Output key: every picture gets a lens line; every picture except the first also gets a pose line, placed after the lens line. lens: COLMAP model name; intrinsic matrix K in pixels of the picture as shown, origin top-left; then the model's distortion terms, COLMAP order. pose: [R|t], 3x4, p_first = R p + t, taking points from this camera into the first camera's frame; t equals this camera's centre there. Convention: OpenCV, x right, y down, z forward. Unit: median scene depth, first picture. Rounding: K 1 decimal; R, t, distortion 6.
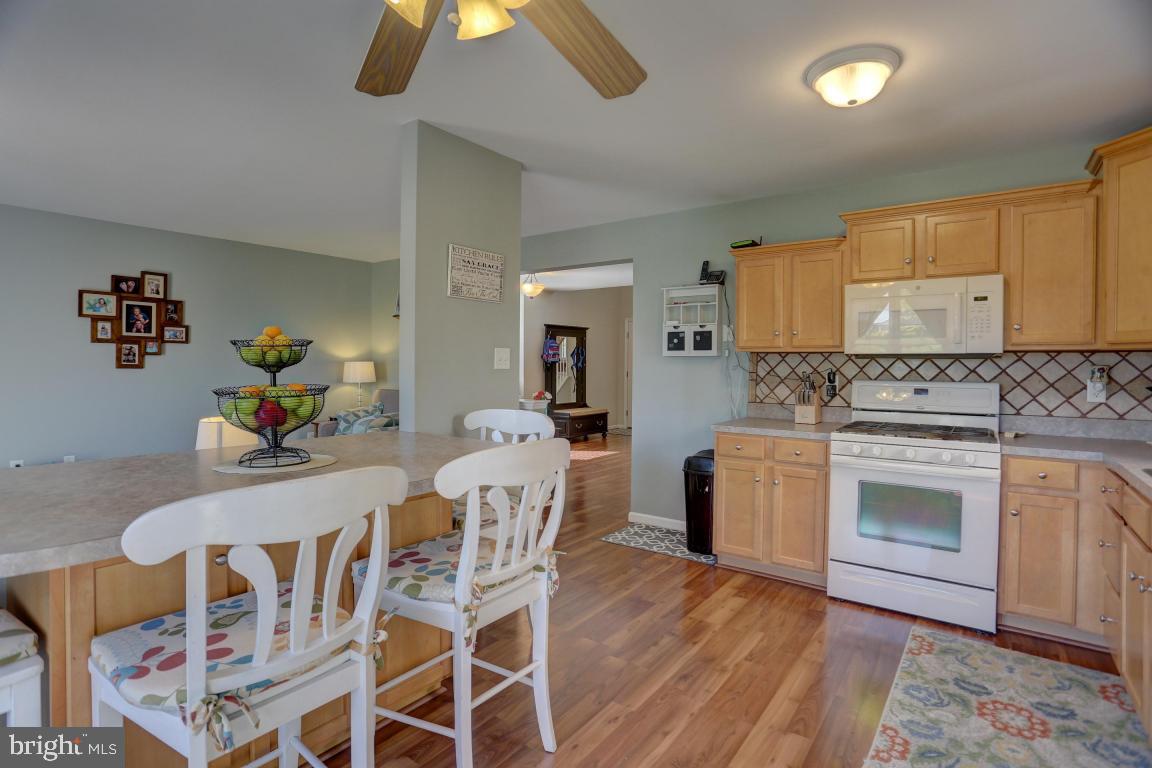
lens RADIAL K [[568.2, 0, 567.7], [0, 568.2, 356.9], [0, 0, 1]] dist [-0.057518, 0.021208]
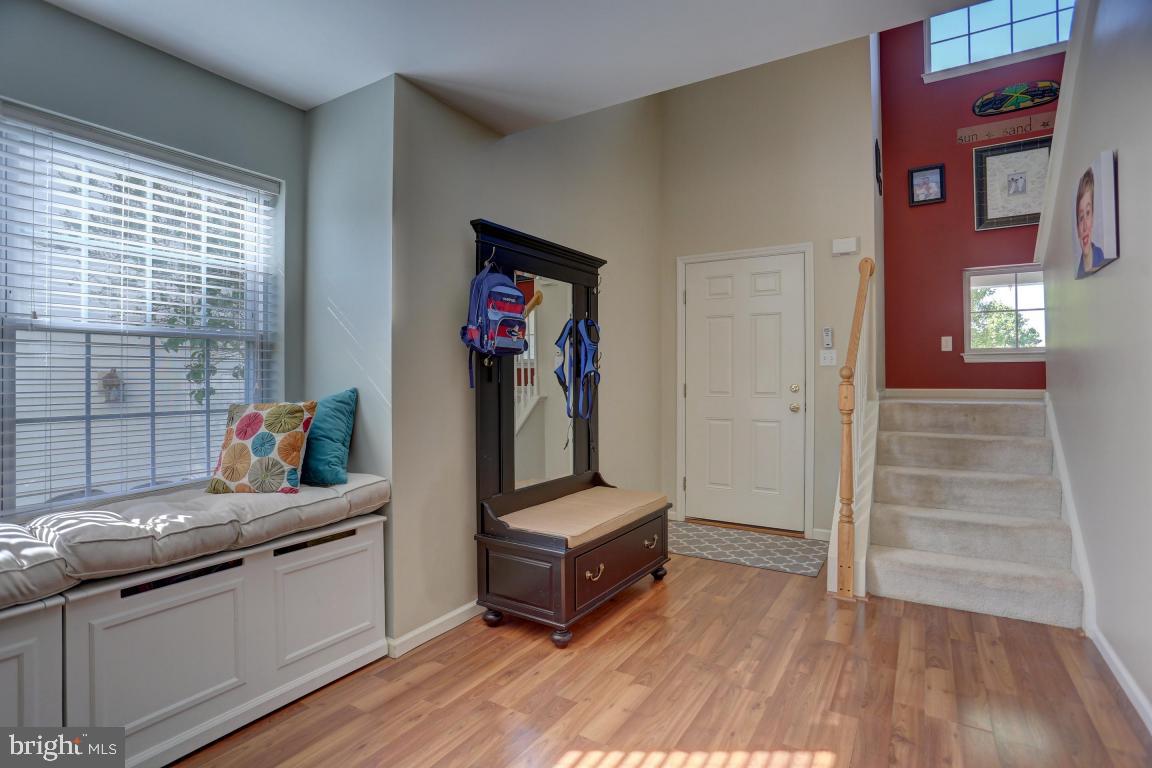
lens RADIAL K [[568.2, 0, 578.7], [0, 568.2, 377.0], [0, 0, 1]] dist [-0.057518, 0.021208]
pose [[0.995751, -0.007838, 0.091753, -0.013888], [0.007102, 0.999940, 0.008347, 0.019256], [-0.091813, -0.007660, 0.995747, 0.690818]]
